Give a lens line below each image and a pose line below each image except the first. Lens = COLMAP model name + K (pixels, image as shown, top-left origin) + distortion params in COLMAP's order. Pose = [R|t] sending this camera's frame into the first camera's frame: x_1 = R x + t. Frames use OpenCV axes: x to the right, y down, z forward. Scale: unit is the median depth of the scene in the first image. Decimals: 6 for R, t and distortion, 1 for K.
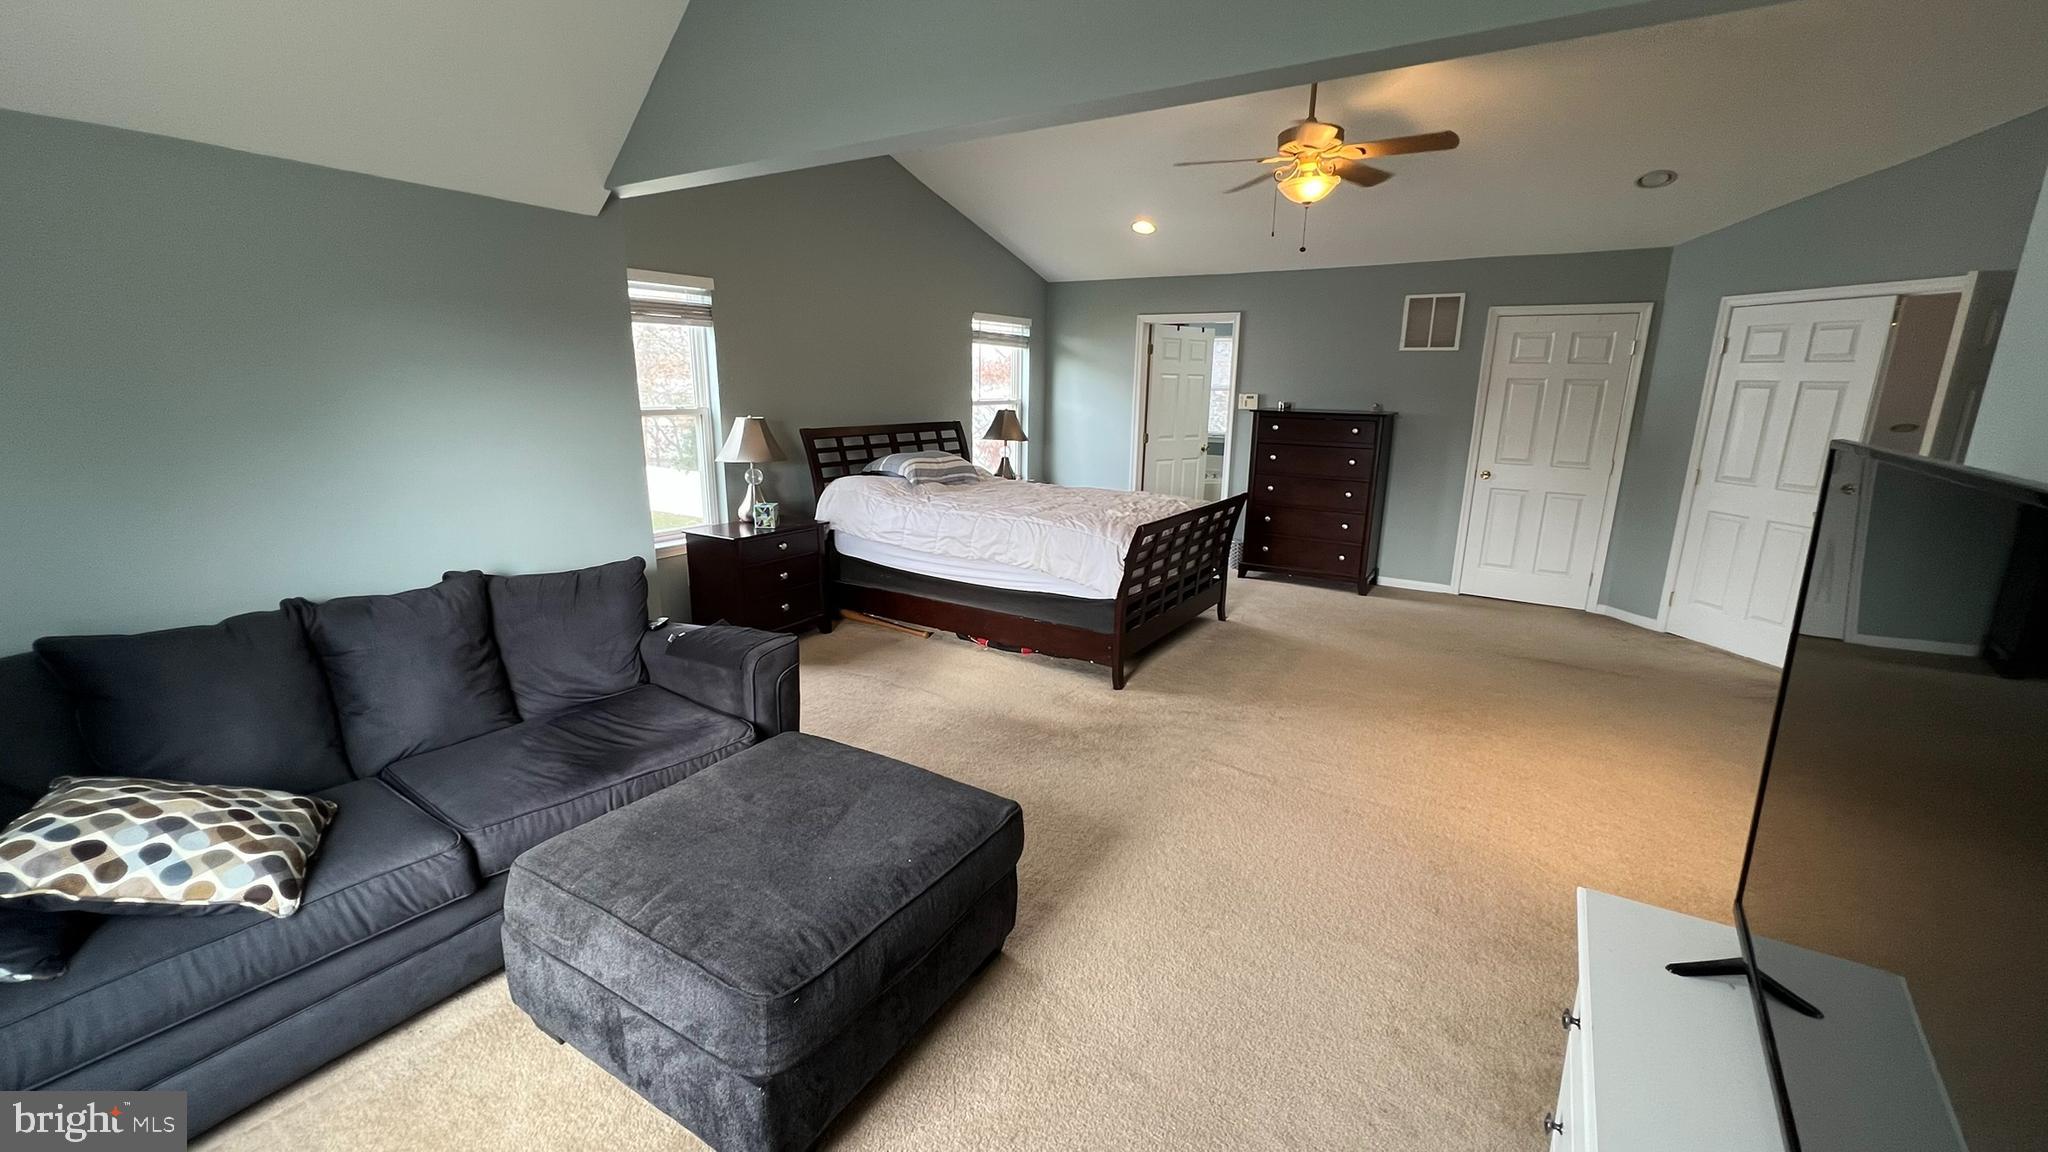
lens RADIAL K [[816.9, 0, 1029.7], [0, 816.9, 582.6], [0, 0, 1]] dist [-0.000412, -0.000555]
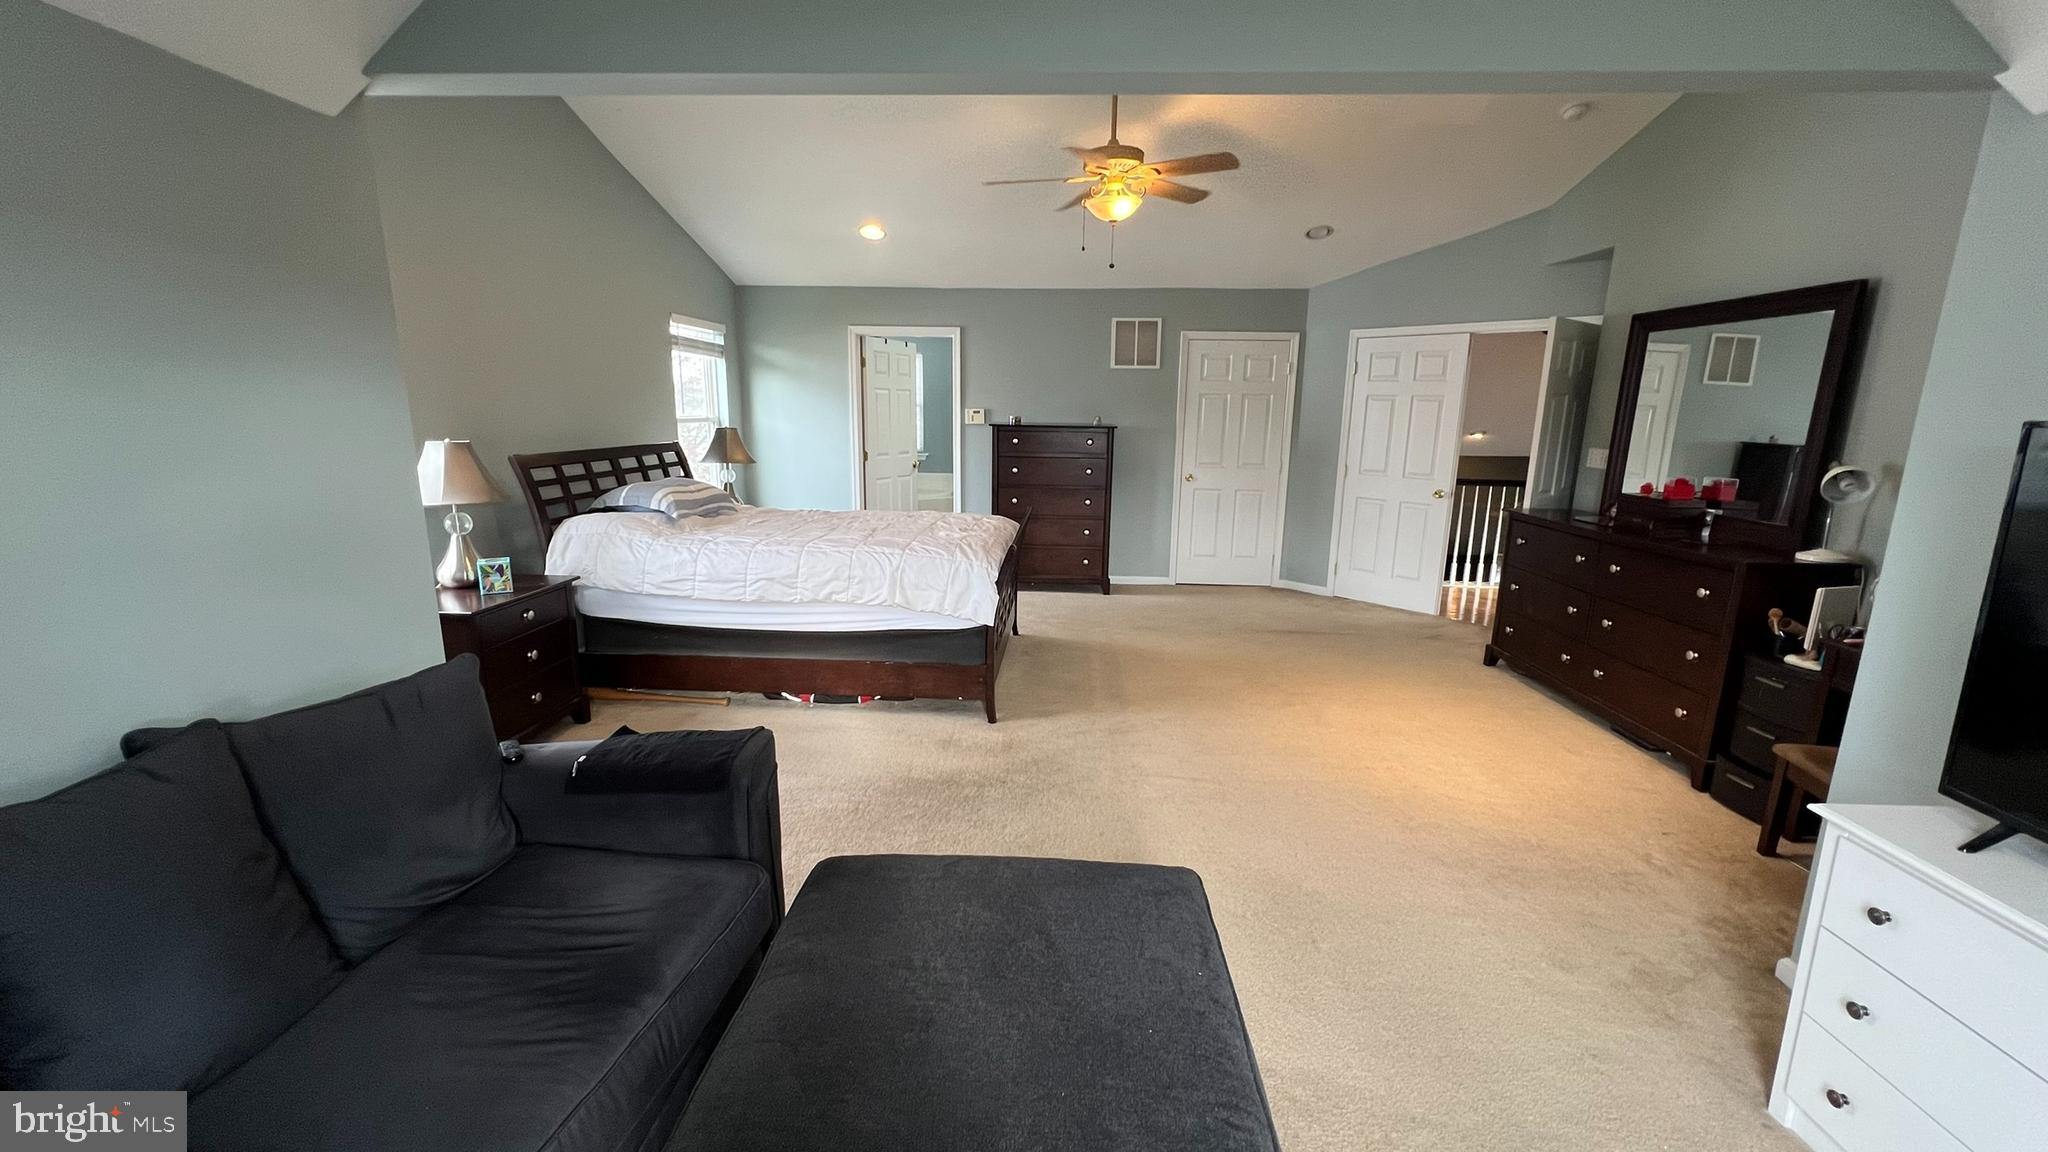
lens RADIAL K [[816.9, 0, 1024.7], [0, 816.9, 581.8], [0, 0, 1]] dist [-0.000412, -0.000555]
pose [[0.873630, -0.104749, 0.475182, -0.228726], [0.116034, 0.993229, 0.005616, -0.023554], [-0.472553, 0.050231, 0.879870, 0.128041]]
